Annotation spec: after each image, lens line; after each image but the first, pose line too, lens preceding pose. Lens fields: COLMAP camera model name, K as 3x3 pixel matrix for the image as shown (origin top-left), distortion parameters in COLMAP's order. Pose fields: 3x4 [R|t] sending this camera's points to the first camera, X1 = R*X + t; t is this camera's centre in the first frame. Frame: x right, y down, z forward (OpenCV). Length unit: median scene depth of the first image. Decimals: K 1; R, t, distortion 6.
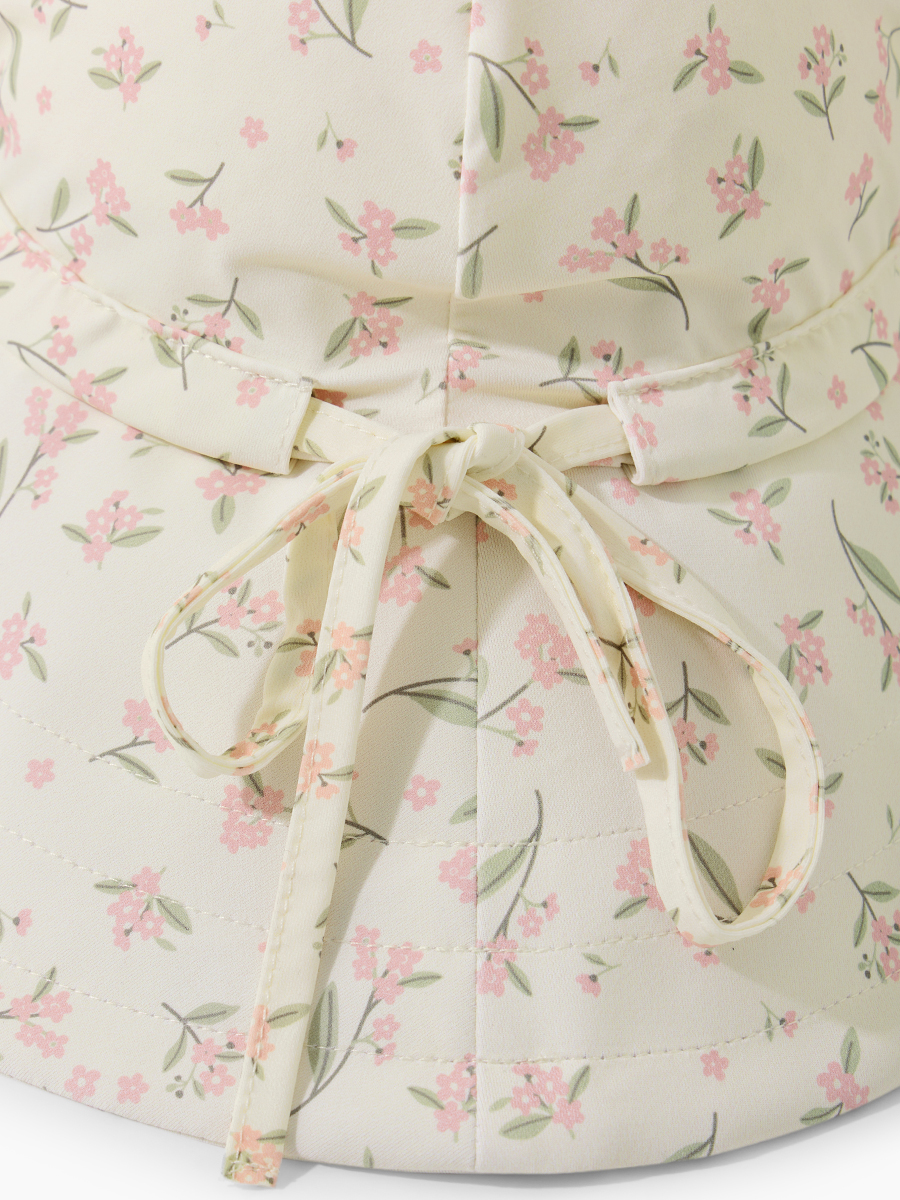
lens RADIAL K [[3468.0, 0, 451.0], [0, 3468.0, 518.9], [0, 0, 1]] dist [-1.263708, 19.954911]
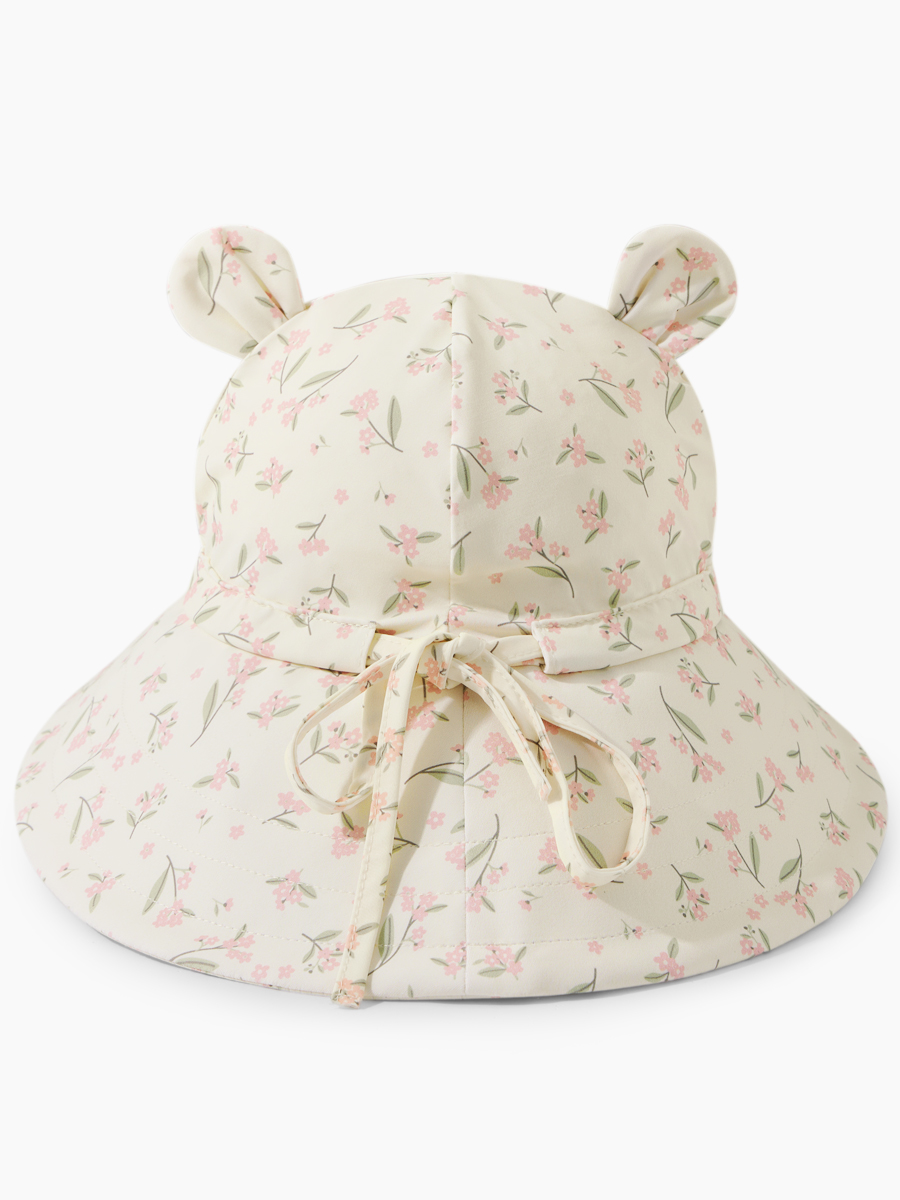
lens RADIAL K [[3468.0, 0, 451.0], [0, 3468.0, 518.9], [0, 0, 1]] dist [-1.263708, 19.954911]
pose [[0.995039, -0.063571, -0.076520, 0.154635], [0.034900, 0.943370, -0.329902, 0.546117], [0.093159, 0.325595, 0.940909, -0.834659]]
